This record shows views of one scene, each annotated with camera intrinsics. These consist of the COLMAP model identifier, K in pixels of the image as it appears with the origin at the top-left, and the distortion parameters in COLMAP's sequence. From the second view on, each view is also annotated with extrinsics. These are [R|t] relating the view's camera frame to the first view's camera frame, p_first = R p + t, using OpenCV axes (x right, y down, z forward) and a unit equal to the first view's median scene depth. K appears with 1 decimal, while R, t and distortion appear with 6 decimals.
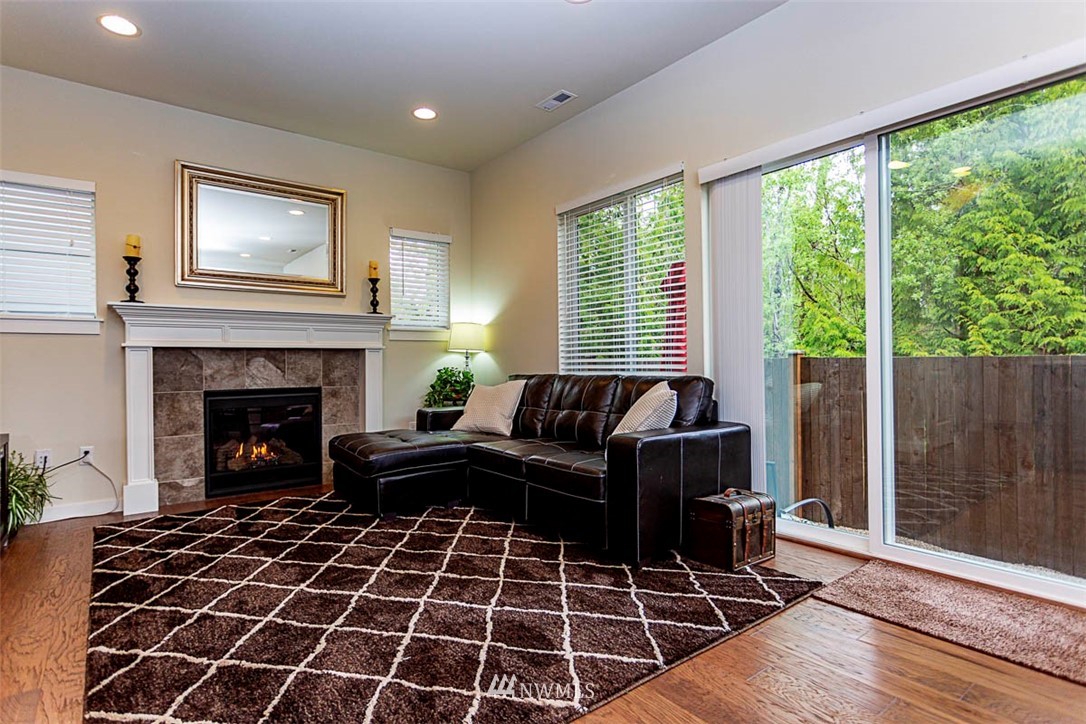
lens RADIAL K [[555.1, 0, 543.0], [0, 555.1, 362.0], [0, 0, 1]] dist [0.002155, 0.000074]
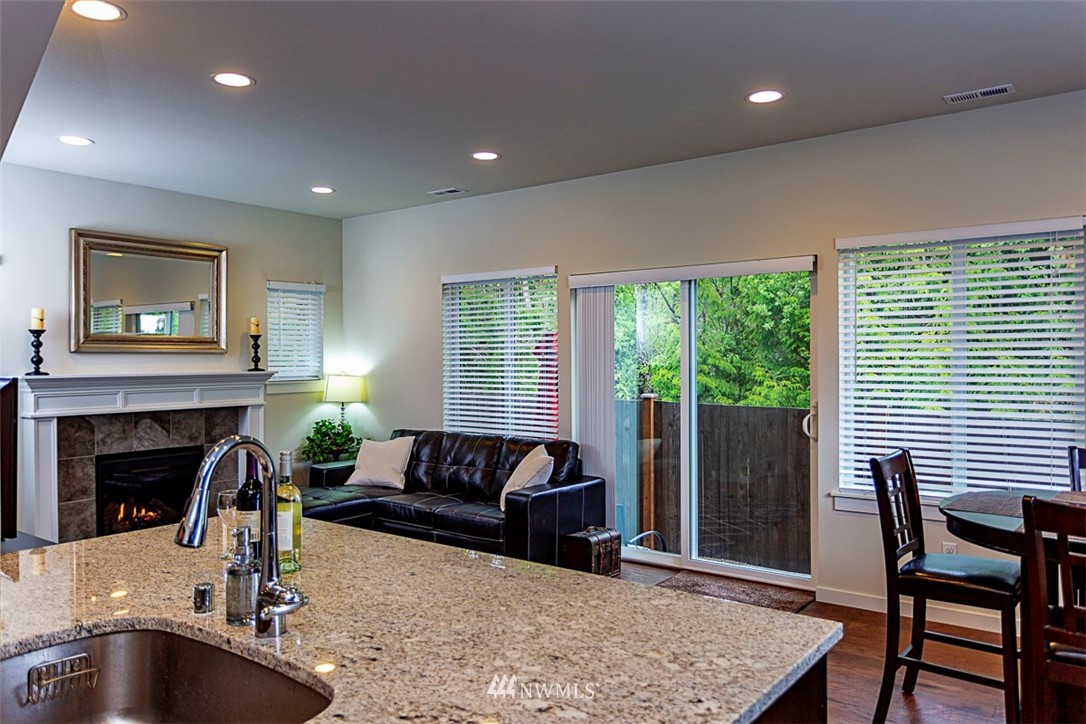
lens RADIAL K [[772.4, 0, 543.0], [0, 772.4, 362.0], [0, 0, 1]] dist [0.000849, 0.001839]
pose [[0.966176, 0.005074, 0.257832, -0.190020], [-0.007098, 0.999951, 0.006921, -0.134321], [-0.257785, -0.008517, 0.966165, -0.568236]]
